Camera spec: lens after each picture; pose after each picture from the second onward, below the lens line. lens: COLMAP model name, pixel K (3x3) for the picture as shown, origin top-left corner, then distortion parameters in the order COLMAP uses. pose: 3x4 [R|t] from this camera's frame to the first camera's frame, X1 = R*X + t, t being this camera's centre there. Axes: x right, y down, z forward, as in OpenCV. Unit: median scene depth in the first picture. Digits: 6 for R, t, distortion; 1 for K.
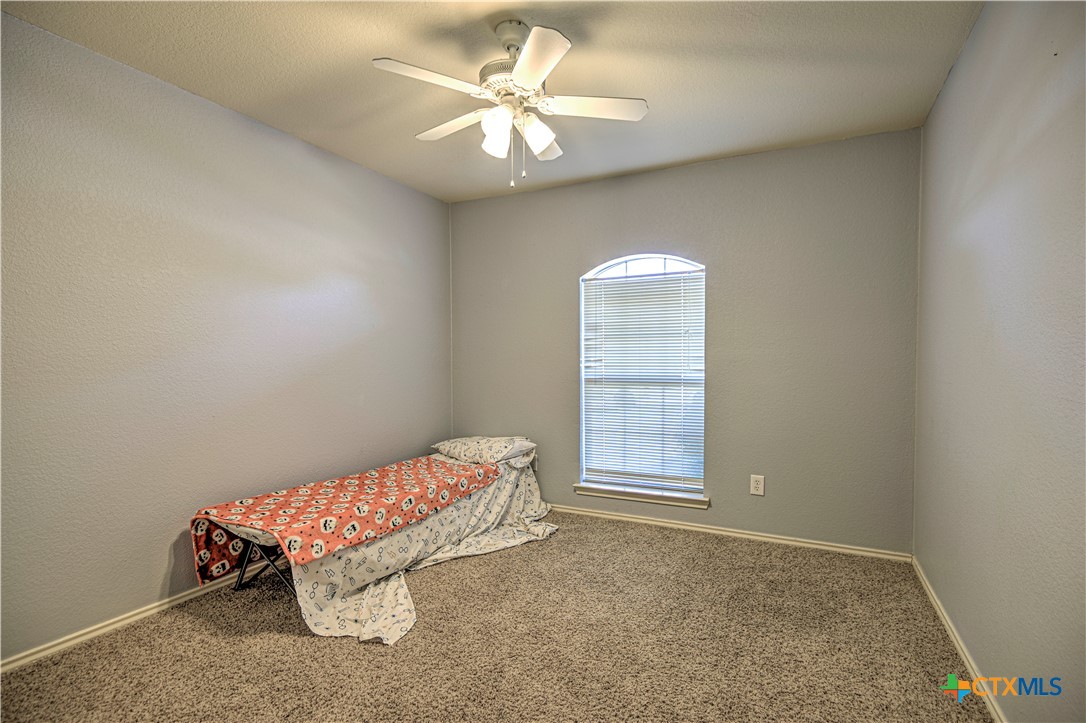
lens RADIAL K [[504.2, 0, 546.0], [0, 504.2, 364.9], [0, 0, 1]] dist [-0.002672, -0.002312]
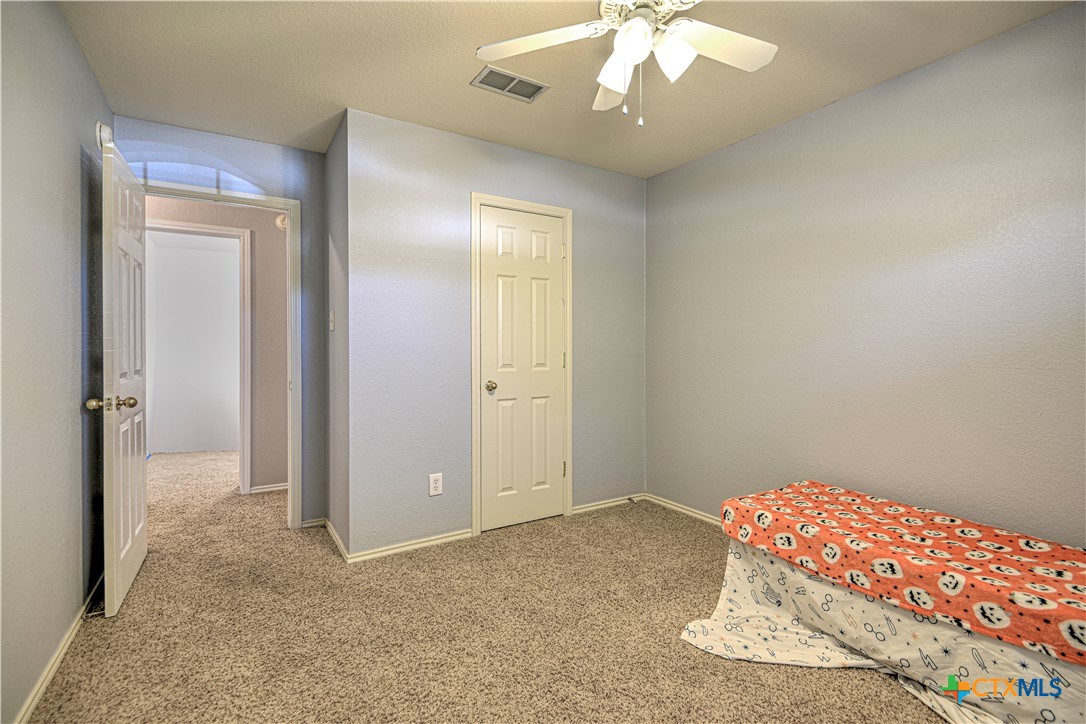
lens RADIAL K [[504.2, 0, 544.1], [0, 504.2, 355.8], [0, 0, 1]] dist [-0.002672, -0.002312]
pose [[-0.521031, 0.014374, -0.853417, 0.502245], [-0.007013, 0.999752, 0.021120, -0.004907], [0.853509, 0.016989, -0.520801, 0.976098]]
